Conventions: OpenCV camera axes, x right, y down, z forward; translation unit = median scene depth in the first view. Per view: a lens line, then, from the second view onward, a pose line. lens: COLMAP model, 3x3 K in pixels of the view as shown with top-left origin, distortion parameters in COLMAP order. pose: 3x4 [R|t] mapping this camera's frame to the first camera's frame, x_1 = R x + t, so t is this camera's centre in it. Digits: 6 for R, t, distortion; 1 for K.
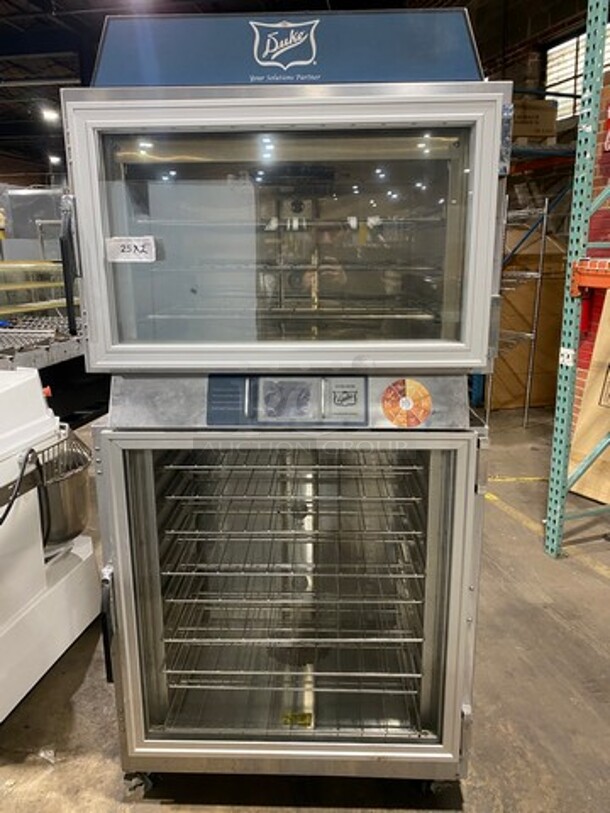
lens RADIAL K [[618.2, 0, 304.2], [0, 618.2, 402.3], [0, 0, 1]] dist [0.006279, 0.003432]
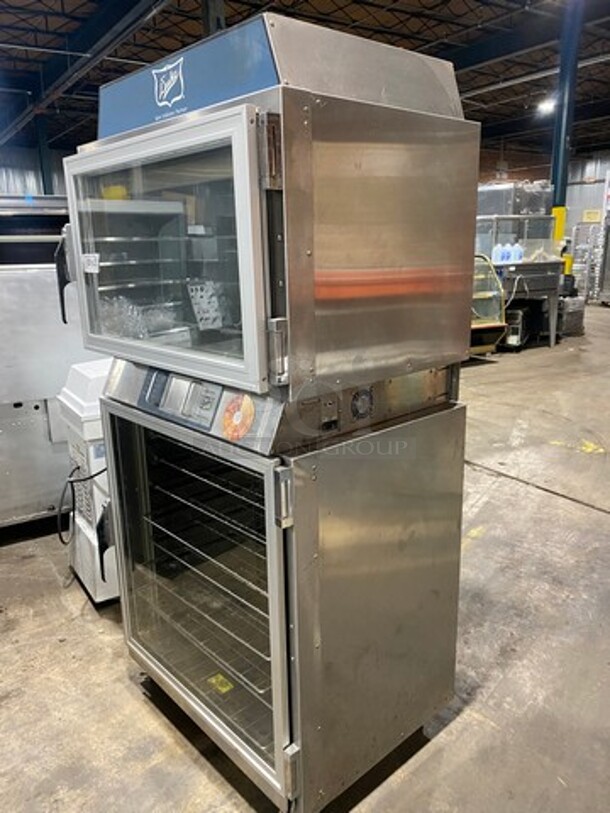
lens RADIAL K [[618.2, 0, 307.0], [0, 618.2, 410.8], [0, 0, 1]] dist [0.006279, 0.003432]
pose [[0.697490, 0.181321, -0.693275, 0.949502], [-0.160366, 0.982417, 0.095602, -0.125425], [0.698420, 0.044496, 0.714304, 0.354240]]
